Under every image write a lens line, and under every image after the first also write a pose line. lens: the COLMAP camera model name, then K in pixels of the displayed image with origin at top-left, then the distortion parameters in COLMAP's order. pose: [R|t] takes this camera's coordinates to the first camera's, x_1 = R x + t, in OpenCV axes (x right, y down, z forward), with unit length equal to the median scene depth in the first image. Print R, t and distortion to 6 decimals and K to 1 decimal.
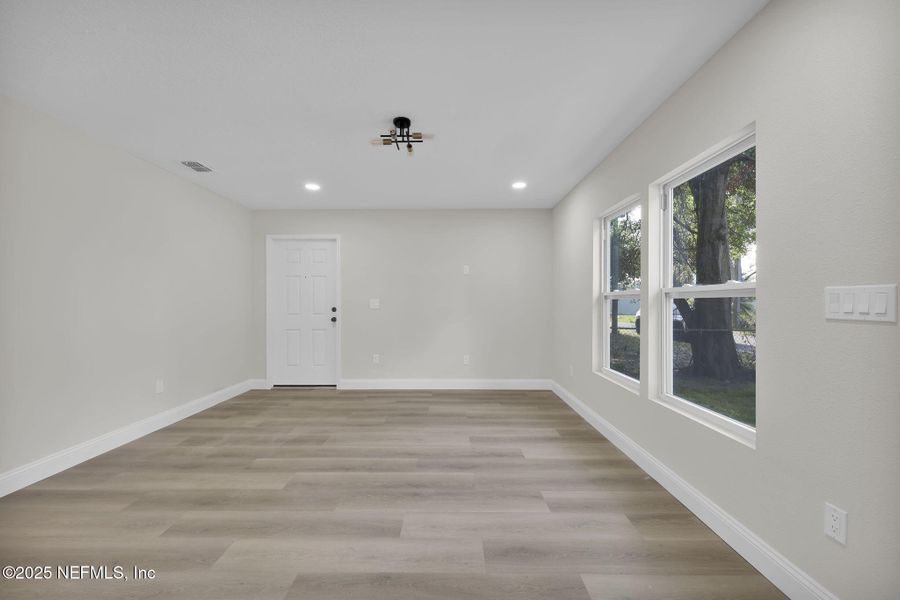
lens RADIAL K [[366.8, 0, 451.6], [0, 366.8, 303.6], [0, 0, 1]] dist [0.000616, 0.000156]
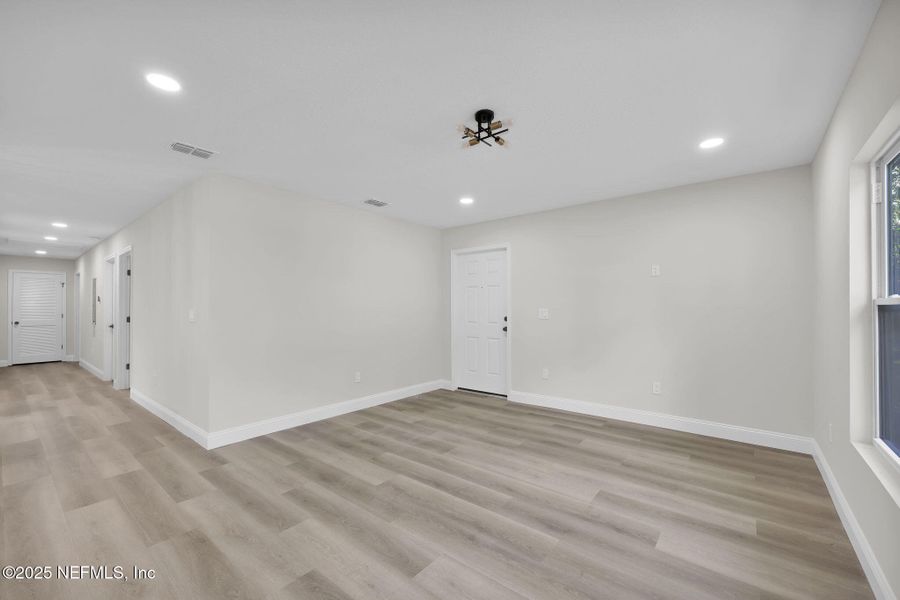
lens RADIAL K [[371.7, 0, 447.6], [0, 371.7, 303.6], [0, 0, 1]] dist [0.001572, 0.000348]
pose [[0.778825, -0.007911, -0.627191, 0.279883], [-0.000813, 0.999907, -0.013622, -0.016491], [0.627240, 0.011119, 0.778746, 0.181472]]
